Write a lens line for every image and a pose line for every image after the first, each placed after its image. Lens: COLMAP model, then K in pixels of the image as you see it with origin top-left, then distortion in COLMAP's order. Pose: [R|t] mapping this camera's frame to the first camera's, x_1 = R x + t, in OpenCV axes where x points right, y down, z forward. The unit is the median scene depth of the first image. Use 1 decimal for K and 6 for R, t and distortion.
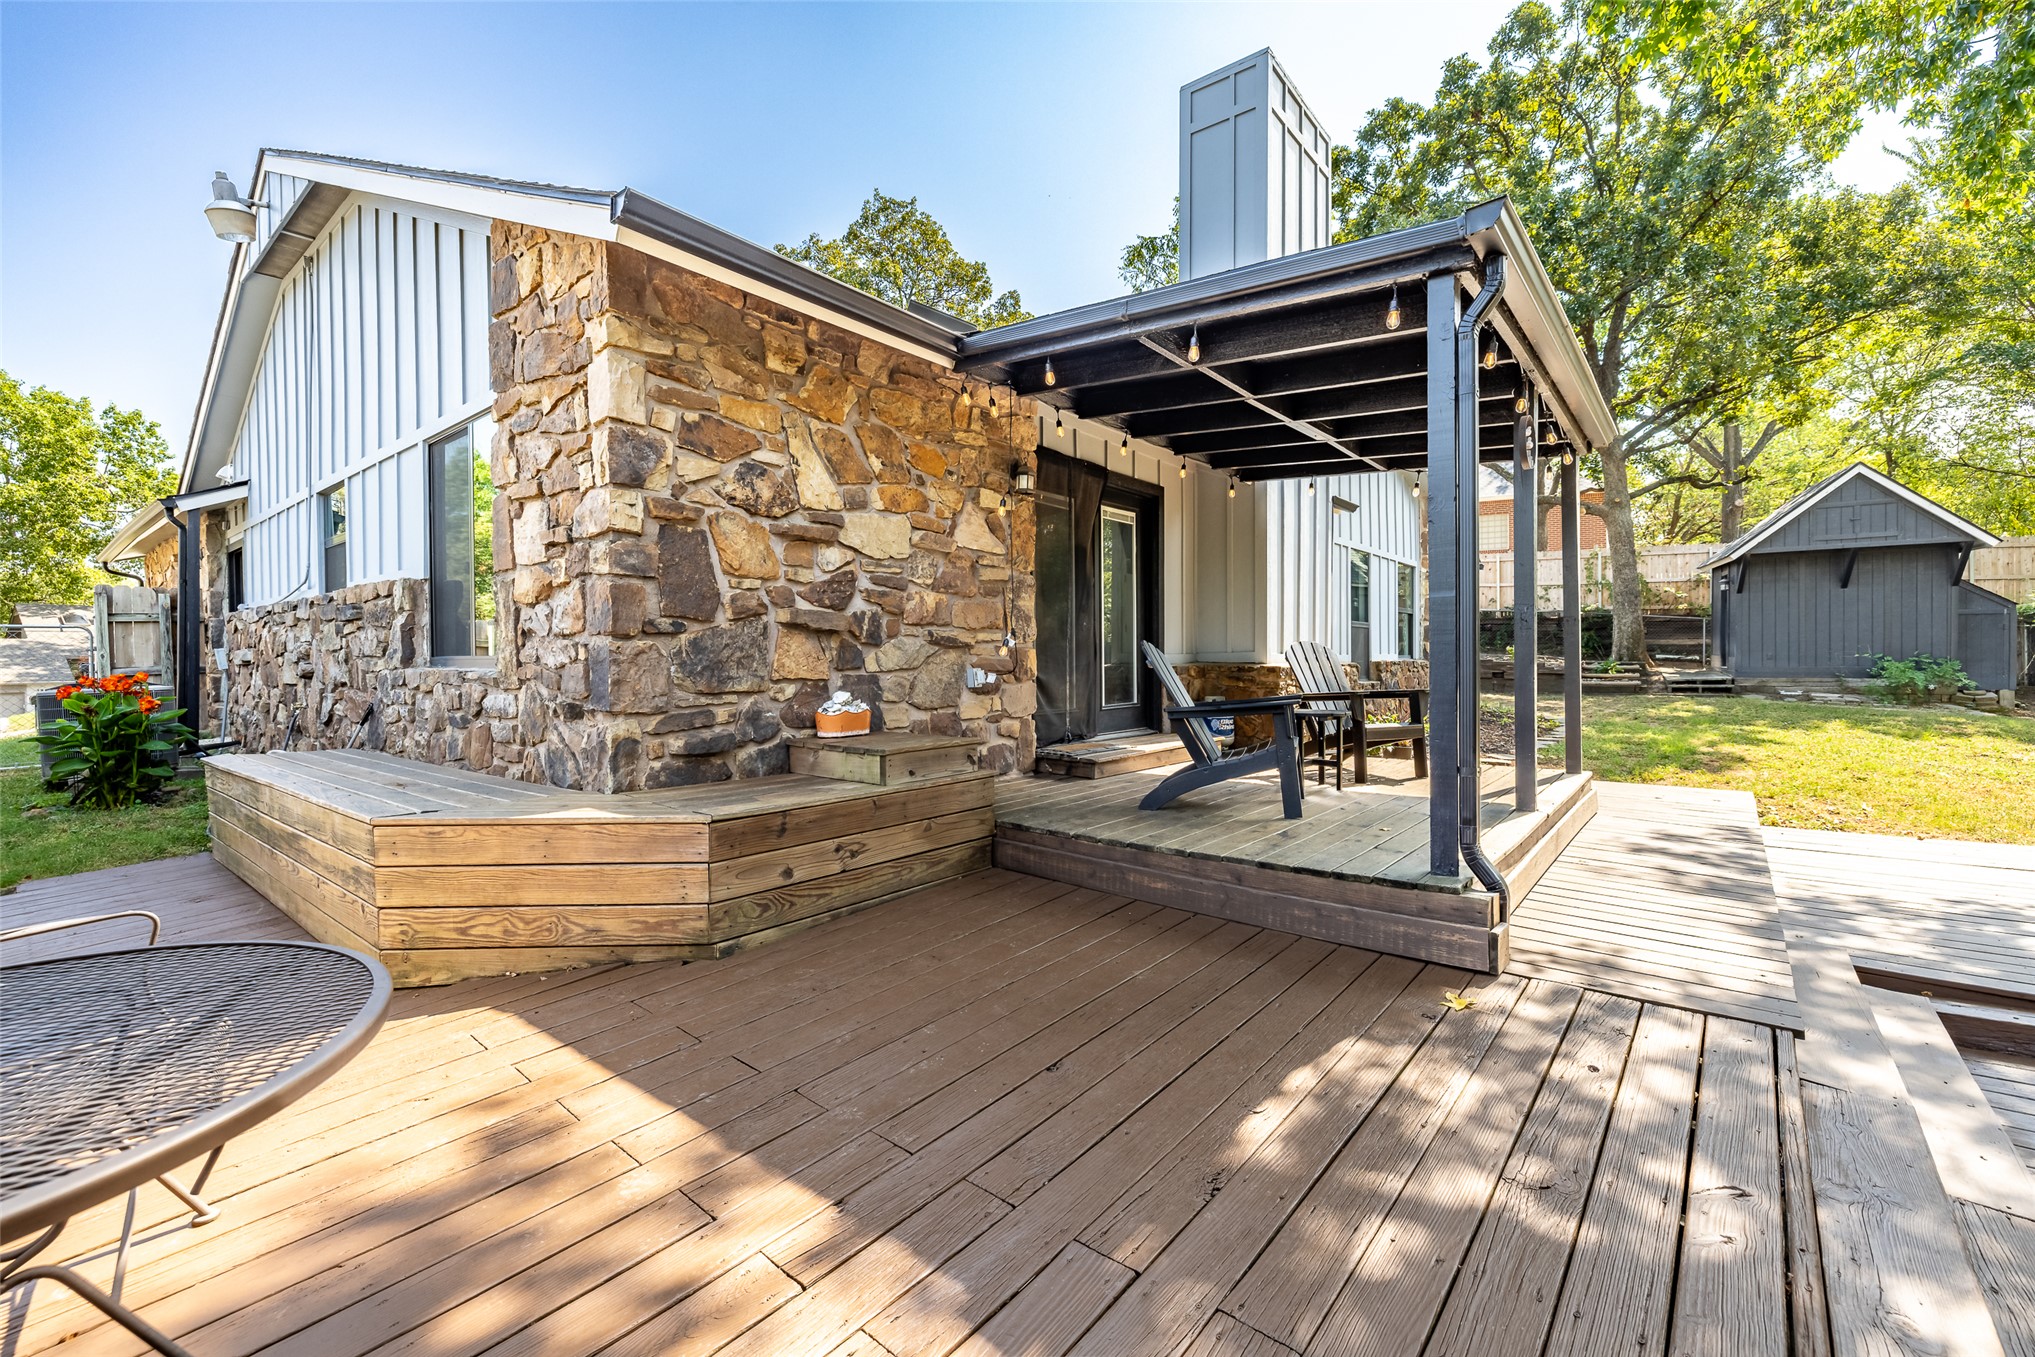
lens RADIAL K [[849.5, 0, 1013.1], [0, 849.5, 660.8], [0, 0, 1]] dist [-0.000707, 0.000291]
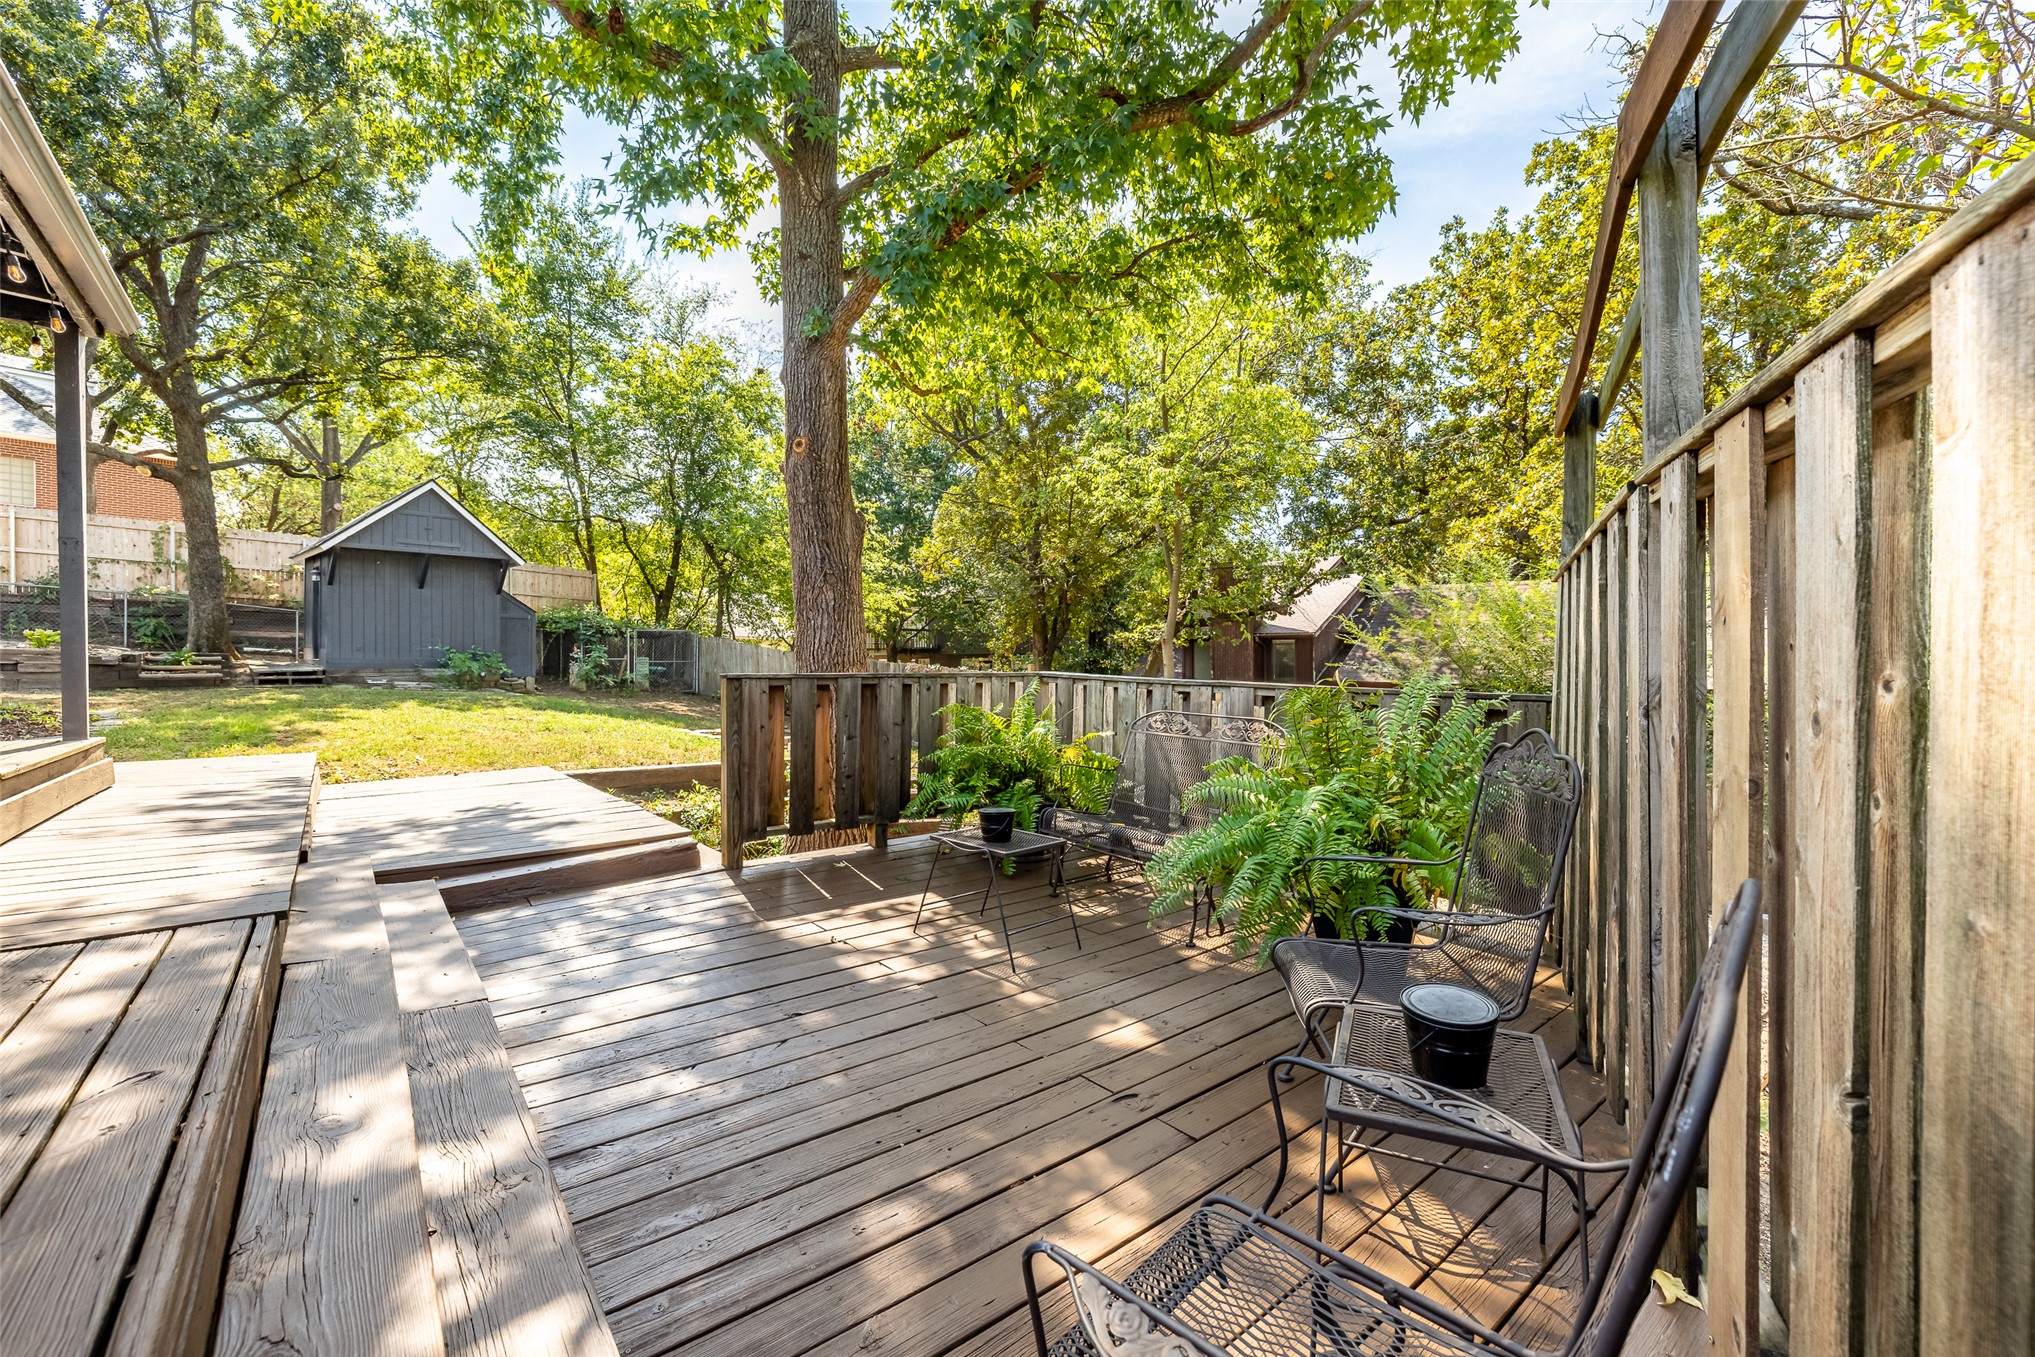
lens RADIAL K [[849.5, 0, 1021.3], [0, 849.5, 671.2], [0, 0, 1]] dist [-0.000707, 0.000291]
pose [[0.190443, -0.001699, 0.981697, 0.064749], [0.001210, 0.999998, 0.001496, 0.072141], [-0.981698, 0.000903, 0.190445, 0.001222]]
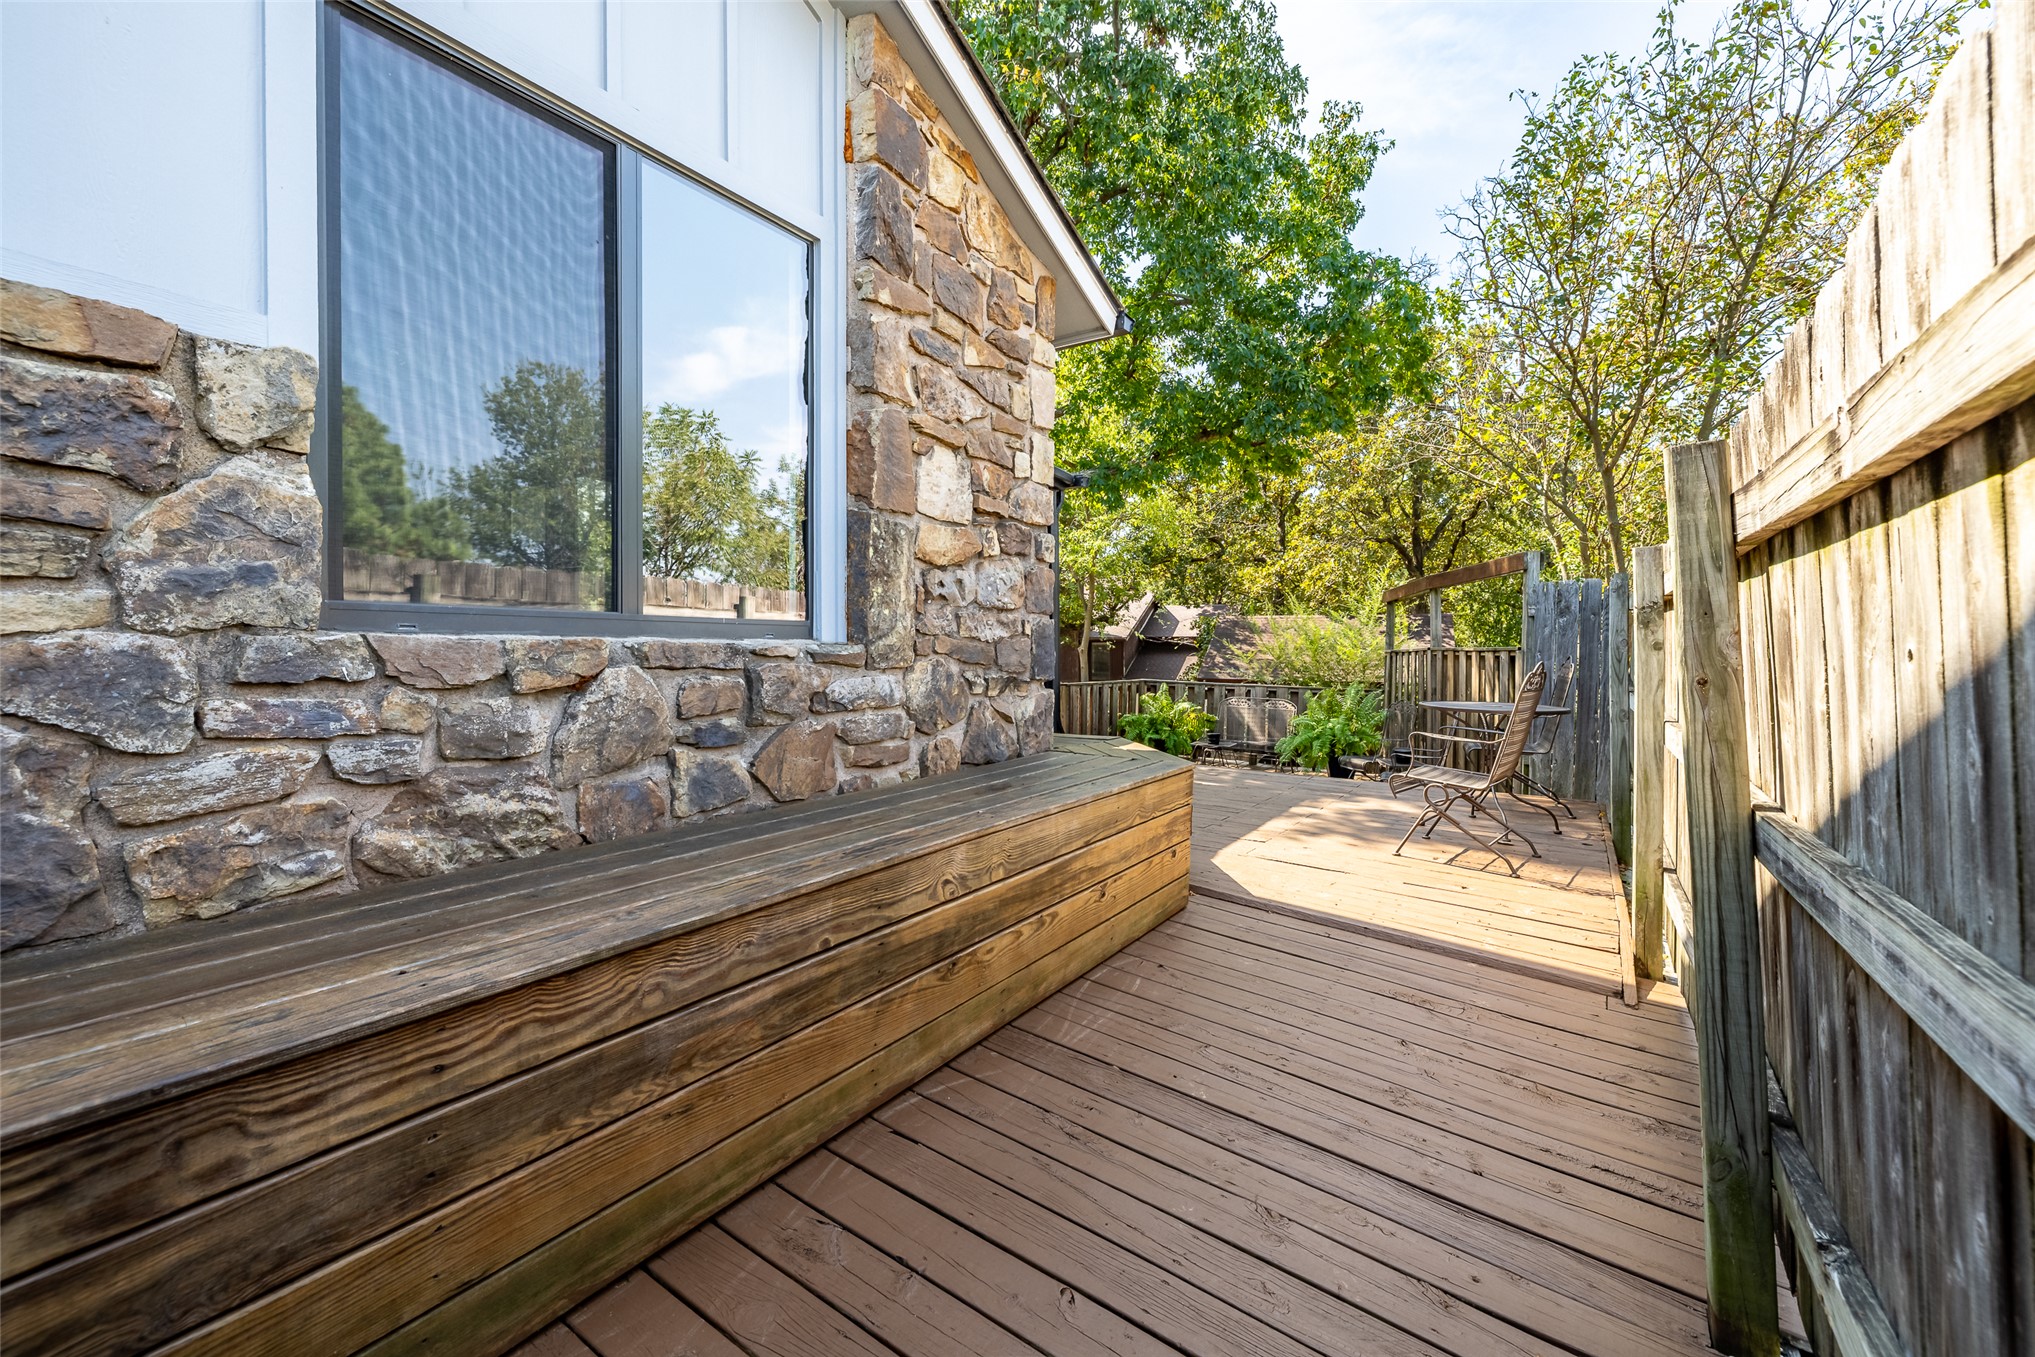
lens RADIAL K [[849.5, 0, 1022.1], [0, 849.5, 664.3], [0, 0, 1]] dist [-0.000707, 0.000291]
pose [[-0.106969, -0.005352, 0.994248, -1.071770], [0.001612, 0.999983, 0.005556, 0.020992], [-0.994261, 0.002197, -0.106959, 0.760106]]
